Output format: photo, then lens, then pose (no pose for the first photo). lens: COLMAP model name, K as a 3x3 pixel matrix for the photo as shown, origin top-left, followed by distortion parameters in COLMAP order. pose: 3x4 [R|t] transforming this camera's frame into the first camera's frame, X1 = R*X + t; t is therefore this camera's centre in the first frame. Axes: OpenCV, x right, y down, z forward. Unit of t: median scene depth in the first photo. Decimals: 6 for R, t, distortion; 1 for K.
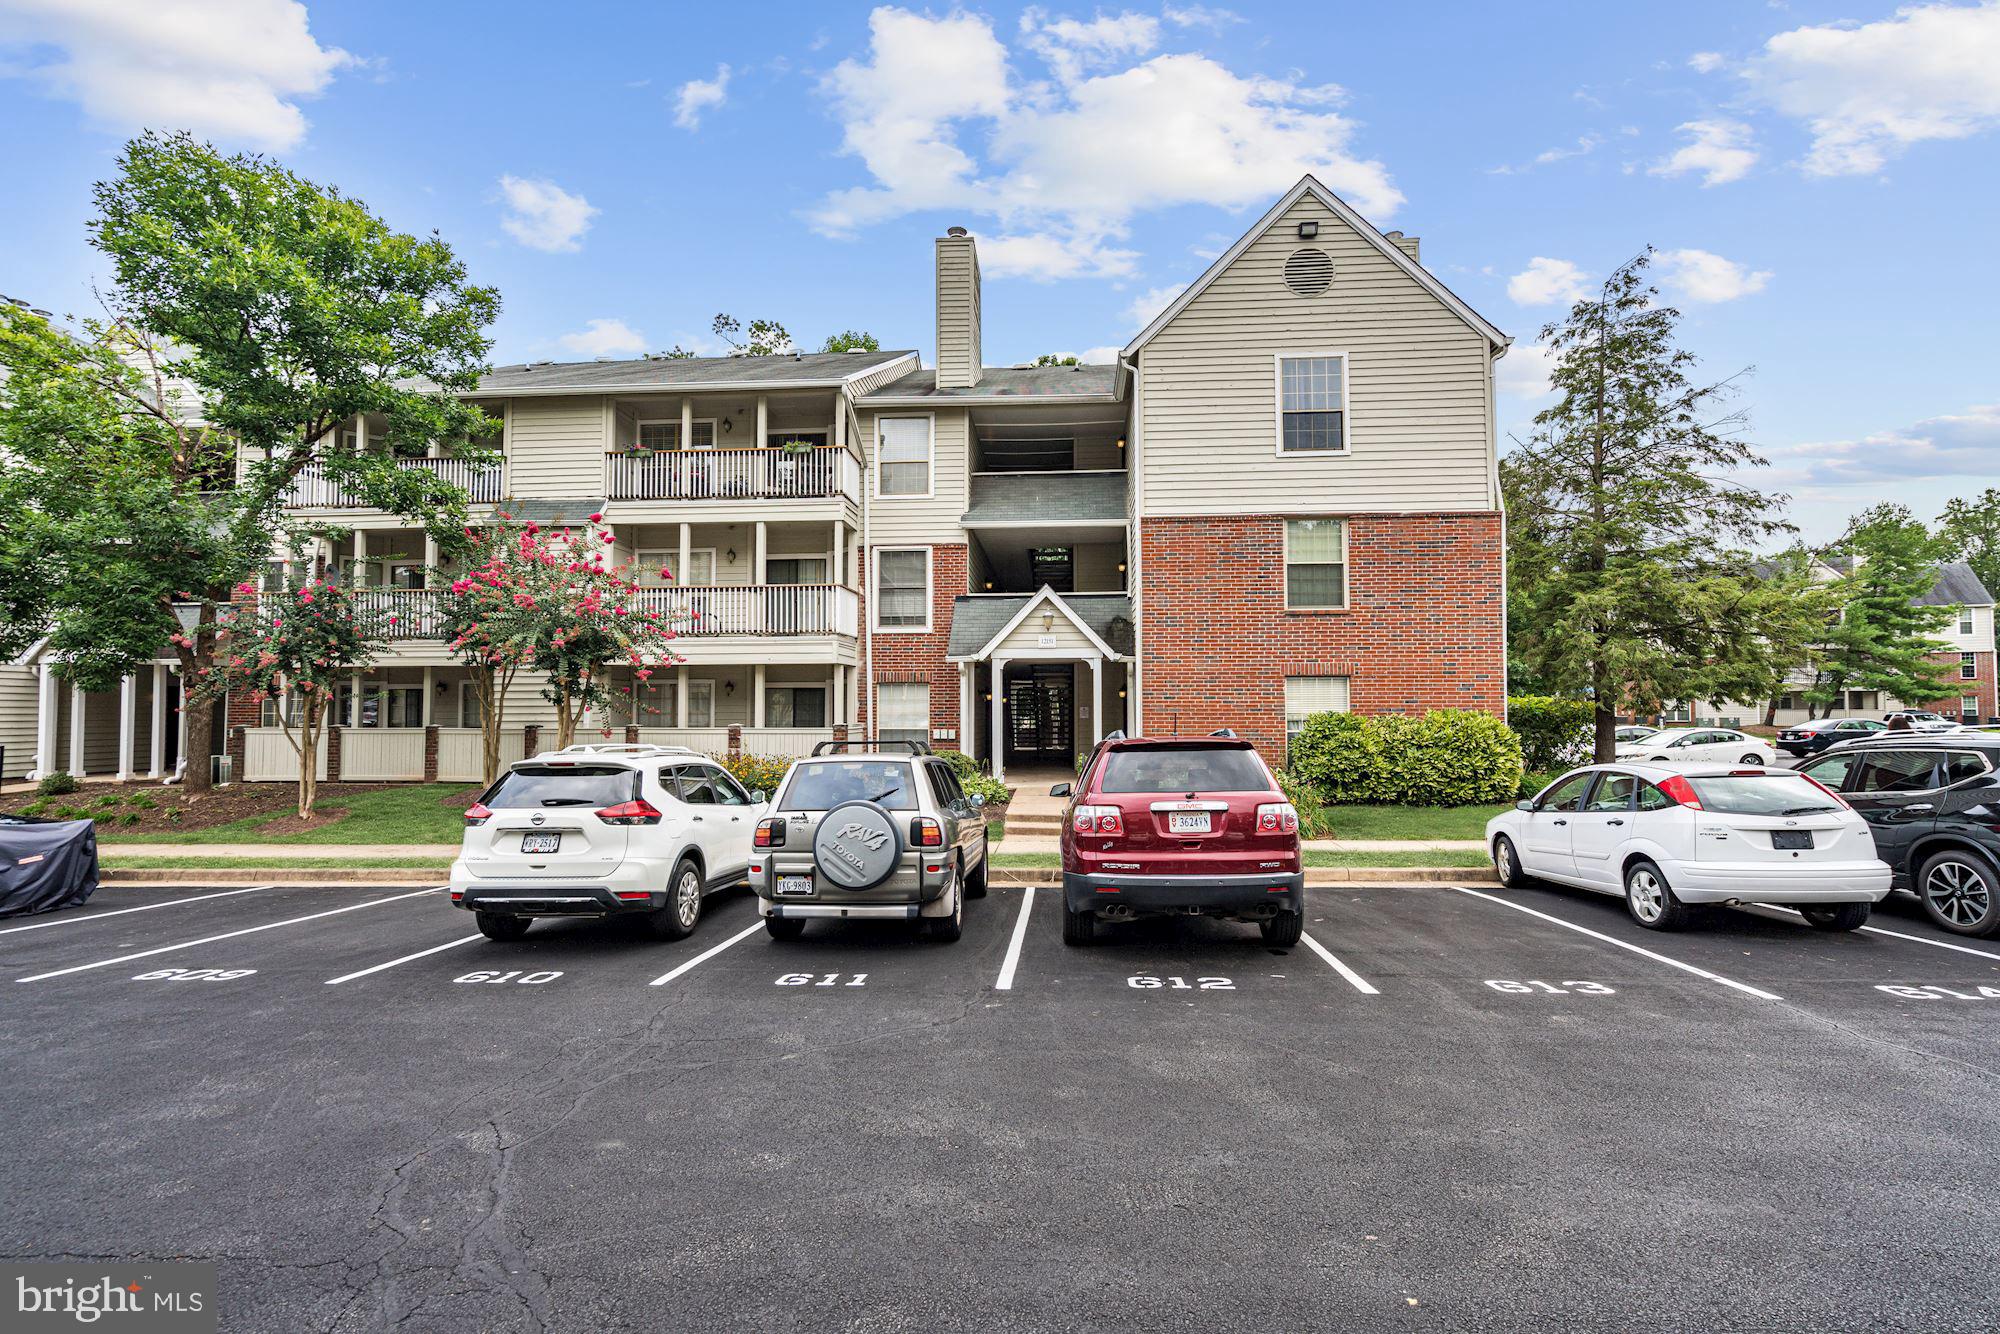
lens RADIAL K [[903.8, 0, 997.6], [0, 903.8, 671.7], [0, 0, 1]] dist [-0.003530, 0.002554]
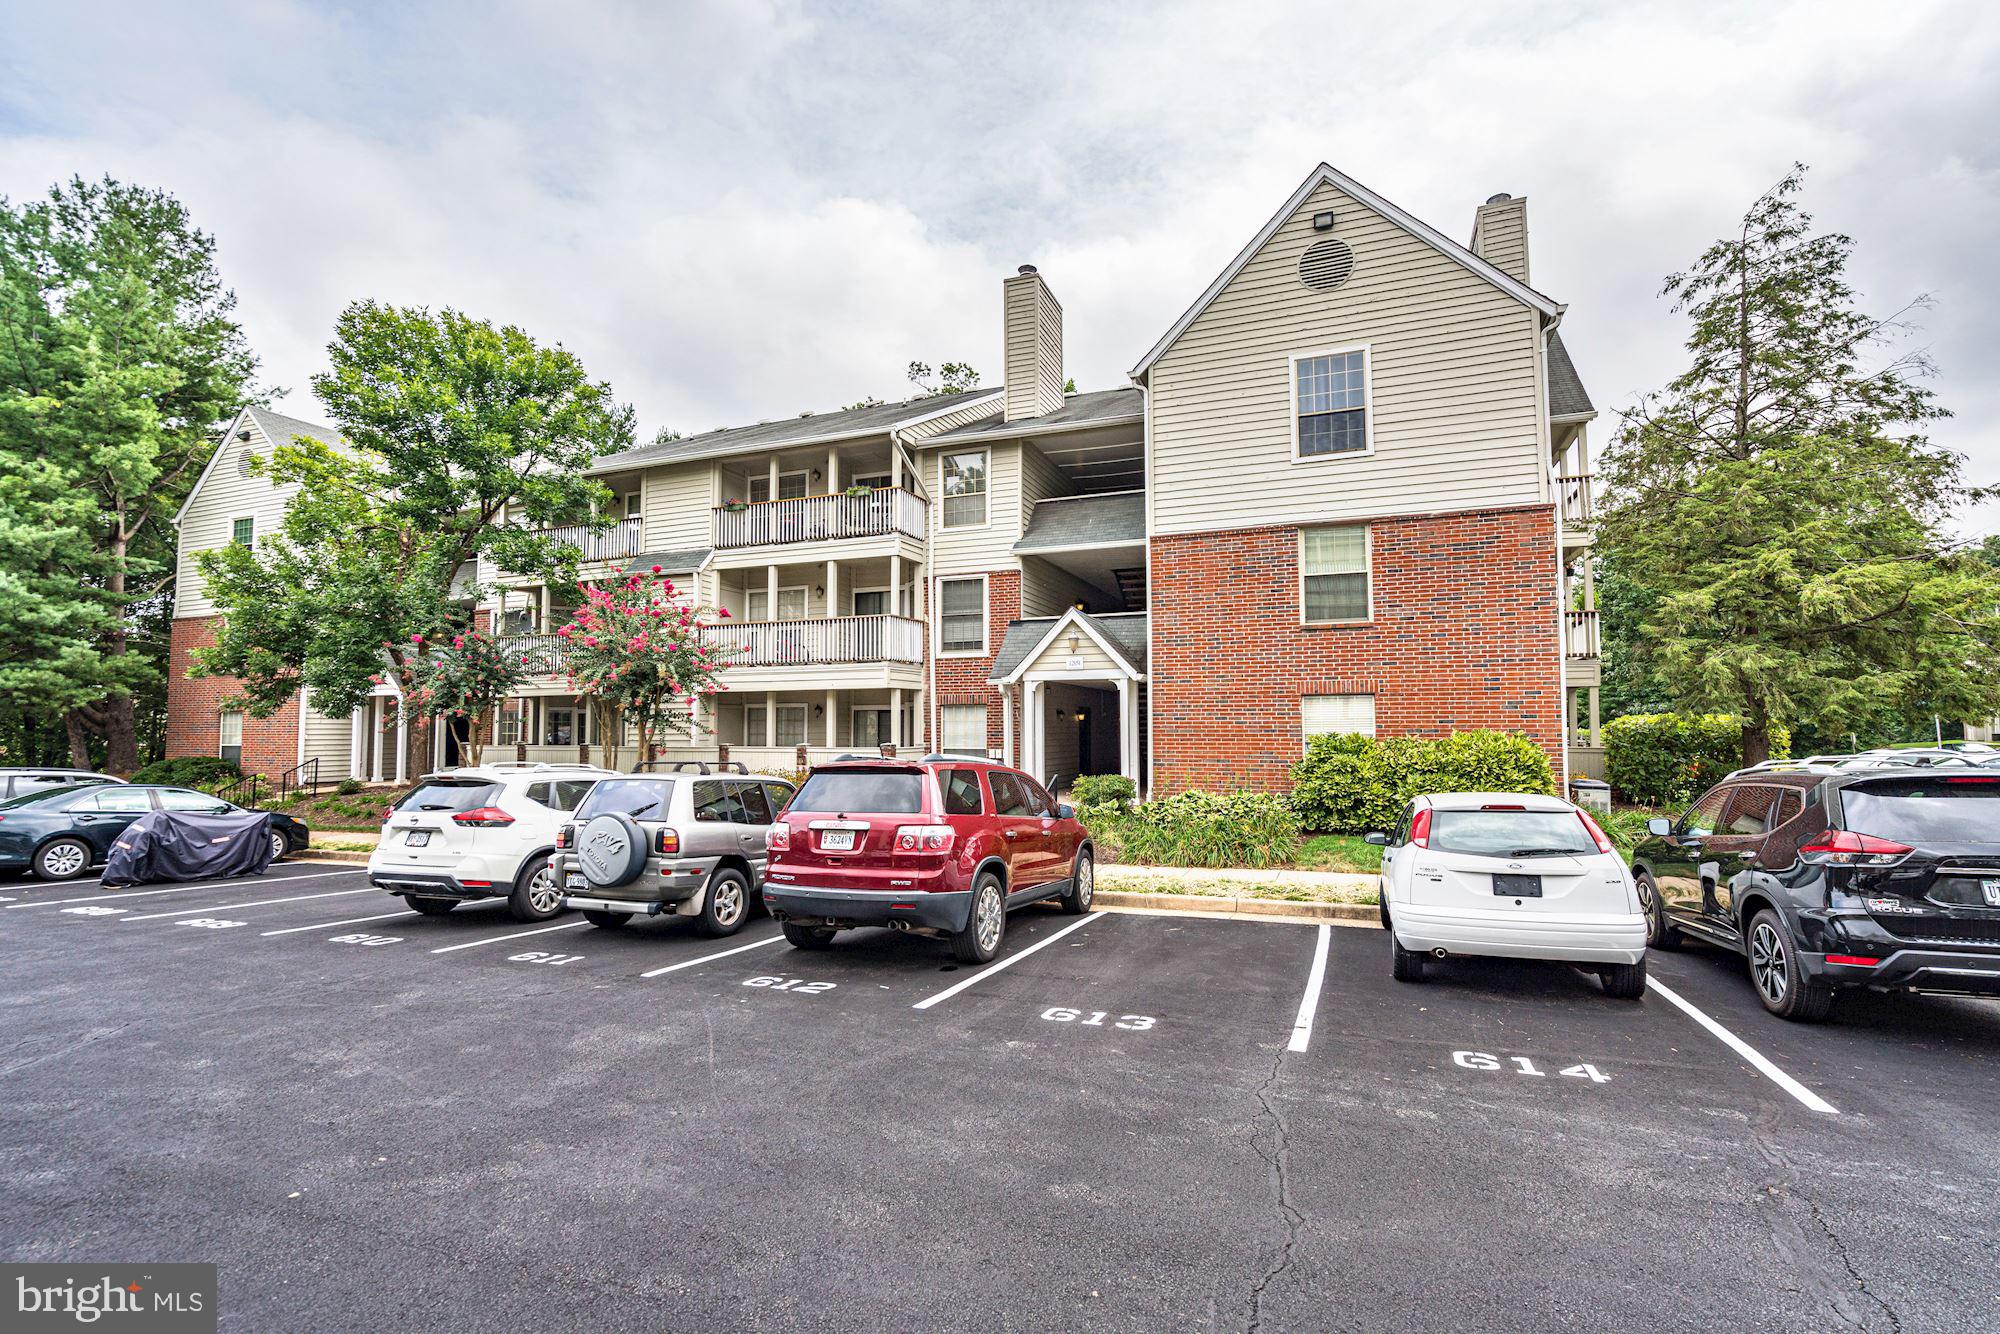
lens RADIAL K [[903.8, 0, 988.7], [0, 903.8, 669.6], [0, 0, 1]] dist [-0.003530, 0.002554]
pose [[0.953599, -0.021140, -0.300336, 0.314591], [0.014850, 0.999620, -0.023209, -0.004810], [0.300713, 0.017672, 0.953551, 0.004694]]
